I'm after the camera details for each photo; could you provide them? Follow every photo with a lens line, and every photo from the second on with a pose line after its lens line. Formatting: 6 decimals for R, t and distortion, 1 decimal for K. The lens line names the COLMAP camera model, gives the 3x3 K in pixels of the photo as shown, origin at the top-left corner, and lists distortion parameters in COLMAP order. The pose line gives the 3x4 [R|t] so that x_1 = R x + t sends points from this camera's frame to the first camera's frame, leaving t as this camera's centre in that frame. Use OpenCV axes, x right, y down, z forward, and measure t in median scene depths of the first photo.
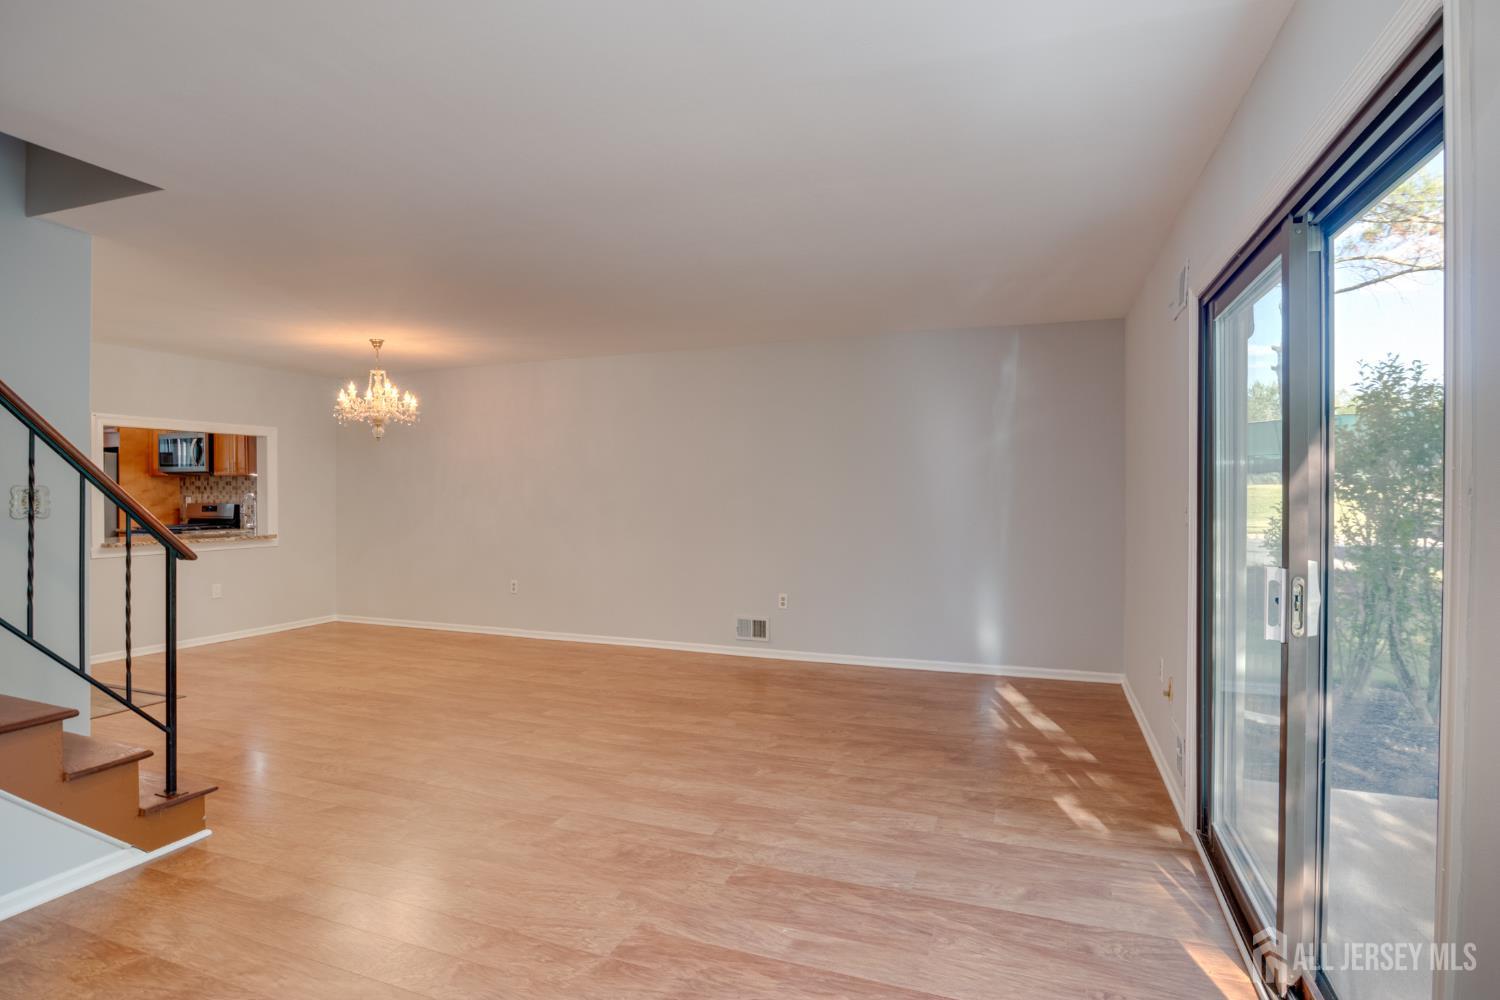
lens RADIAL K [[757.1, 0, 761.8], [0, 757.1, 497.6], [0, 0, 1]] dist [-0.036368, 0.008297]
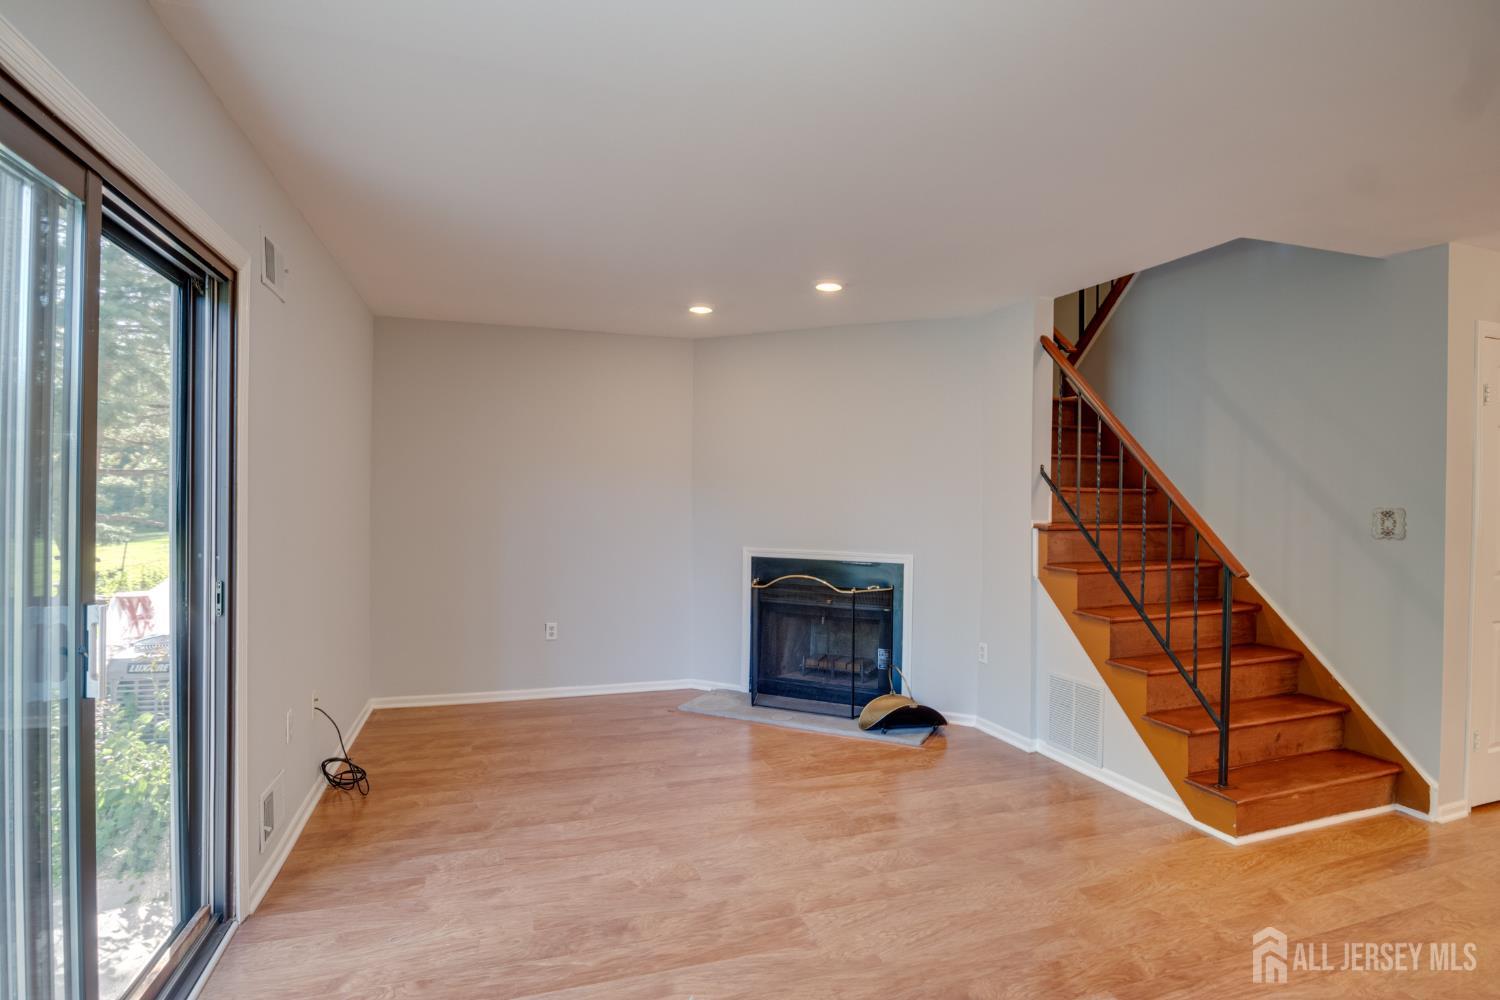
lens RADIAL K [[757.1, 0, 761.8], [0, 757.1, 497.6], [0, 0, 1]] dist [-0.036368, 0.008297]
pose [[-0.773649, -0.009478, -0.633544, 0.313591], [-0.015518, 0.999872, 0.003991, -0.017326], [0.633425, 0.012919, -0.773696, 1.010378]]
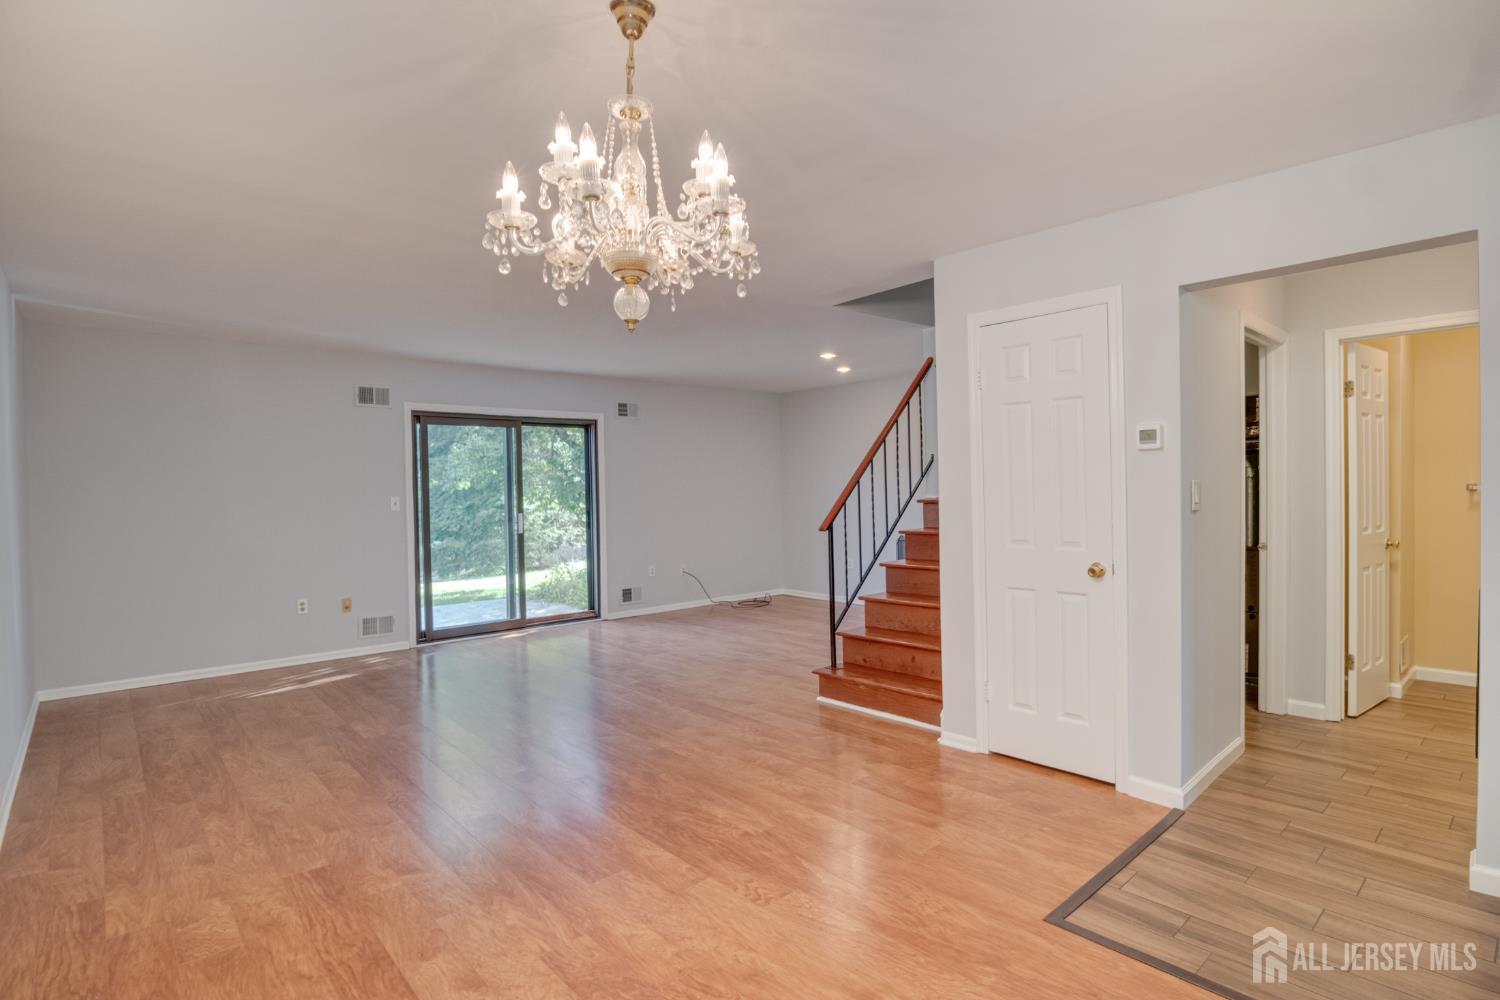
lens RADIAL K [[757.1, 0, 761.8], [0, 757.1, 497.6], [0, 0, 1]] dist [-0.036368, 0.008297]
pose [[-0.888177, 0.006332, 0.459457, -1.030053], [0.018277, 0.999601, 0.021554, -0.020412], [-0.459137, 0.027541, -0.887938, 1.849428]]
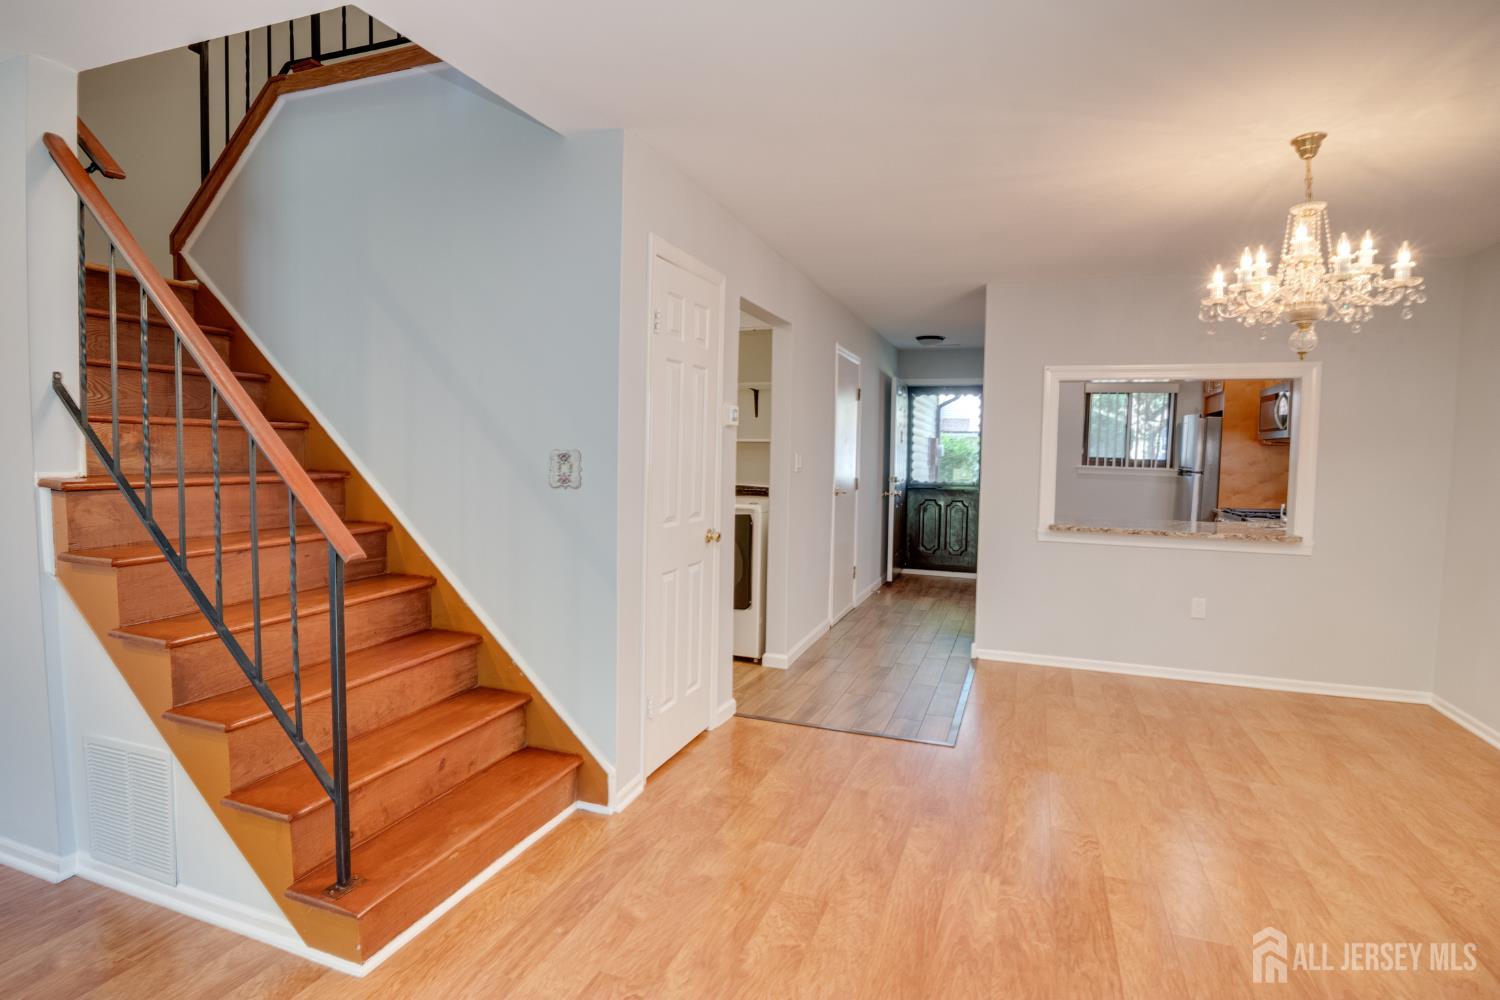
lens RADIAL K [[757.1, 0, 761.8], [0, 757.1, 497.6], [0, 0, 1]] dist [-0.036368, 0.008297]
pose [[0.012466, 0.058386, -0.998216, -0.078139], [-0.023675, 0.998031, 0.058079, -0.014058], [0.999642, 0.022909, 0.013823, 0.983003]]
